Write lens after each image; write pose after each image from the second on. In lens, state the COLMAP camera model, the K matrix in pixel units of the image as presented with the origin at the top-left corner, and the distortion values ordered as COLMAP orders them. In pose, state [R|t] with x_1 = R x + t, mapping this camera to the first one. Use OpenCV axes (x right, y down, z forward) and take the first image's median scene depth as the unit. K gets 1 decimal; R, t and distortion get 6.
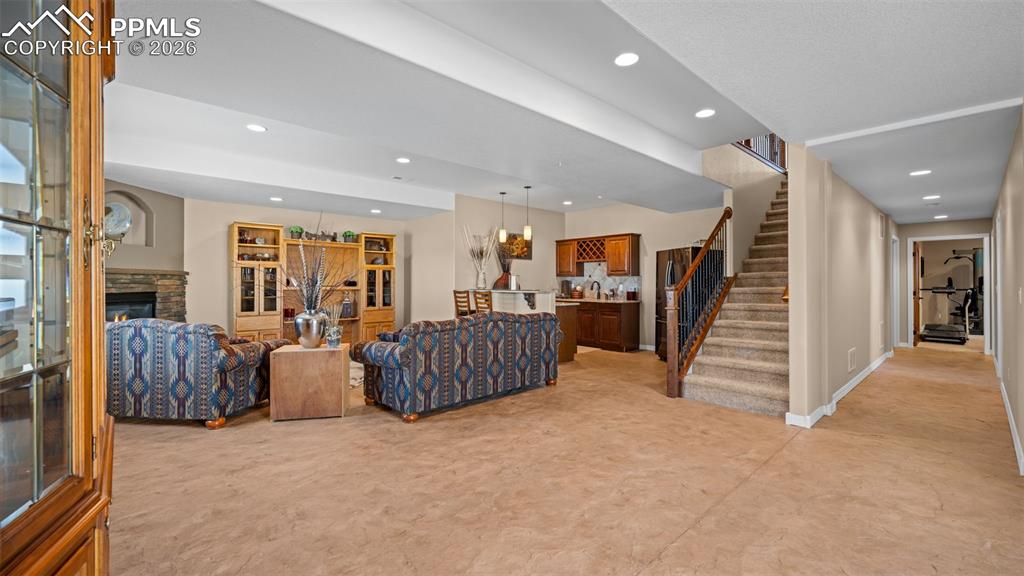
lens RADIAL K [[413.1, 0, 508.7], [0, 413.1, 282.7], [0, 0, 1]] dist [-0.001577, 0.000190]
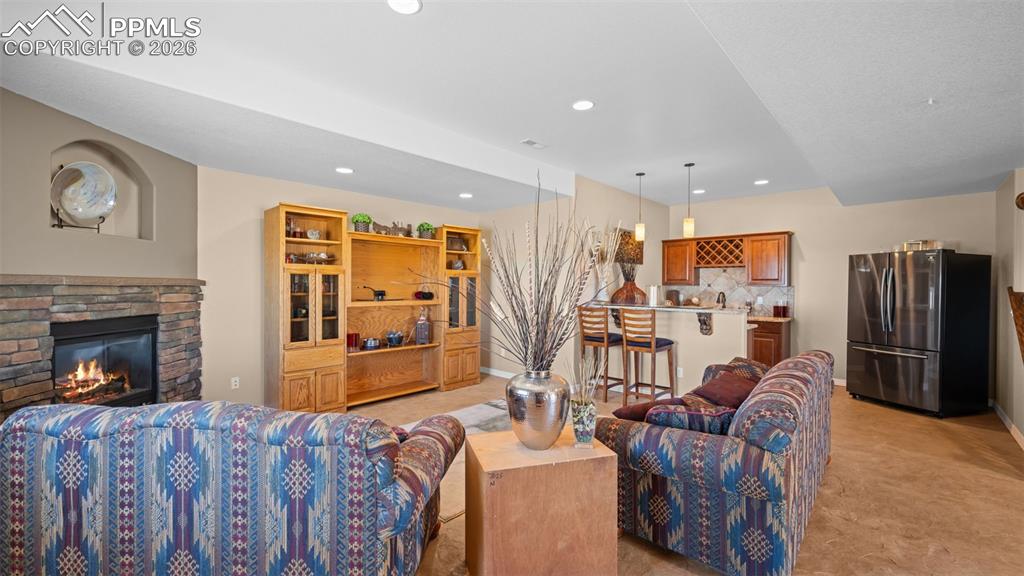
lens RADIAL K [[413.1, 0, 510.9], [0, 413.1, 289.6], [0, 0, 1]] dist [-0.001577, 0.000190]
pose [[0.997622, 0.003670, 0.068830, -0.291592], [-0.004489, 0.999921, 0.011746, -0.018378], [-0.068782, -0.012027, 0.997559, 0.275372]]
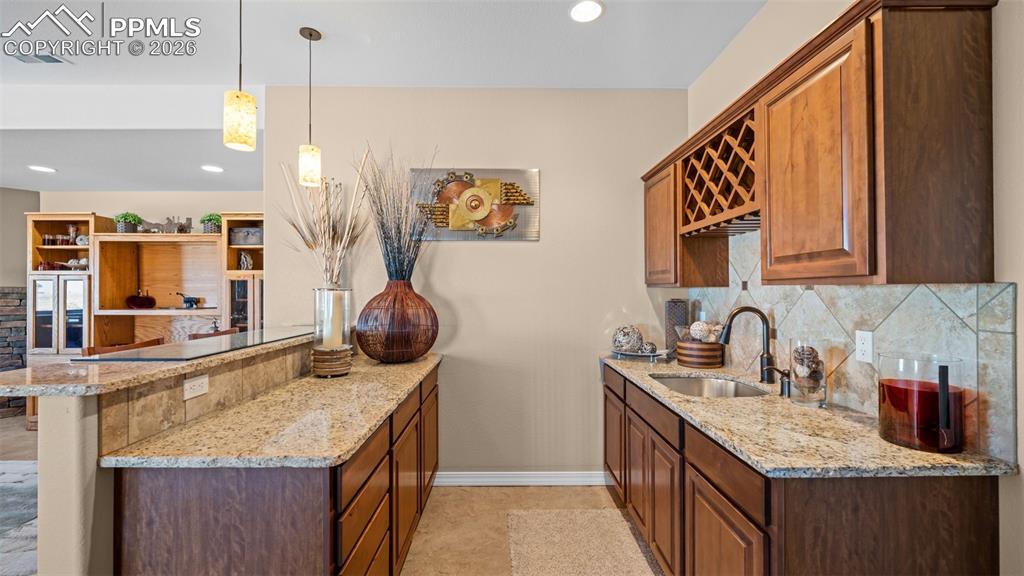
lens RADIAL K [[413.1, 0, 506.7], [0, 413.1, 289.4], [0, 0, 1]] dist [-0.001577, 0.000190]
pose [[0.746941, -0.004281, -0.664876, 0.310199], [0.004423, 0.999989, -0.001470, -0.016338], [0.664875, -0.001842, 0.746952, 0.853359]]
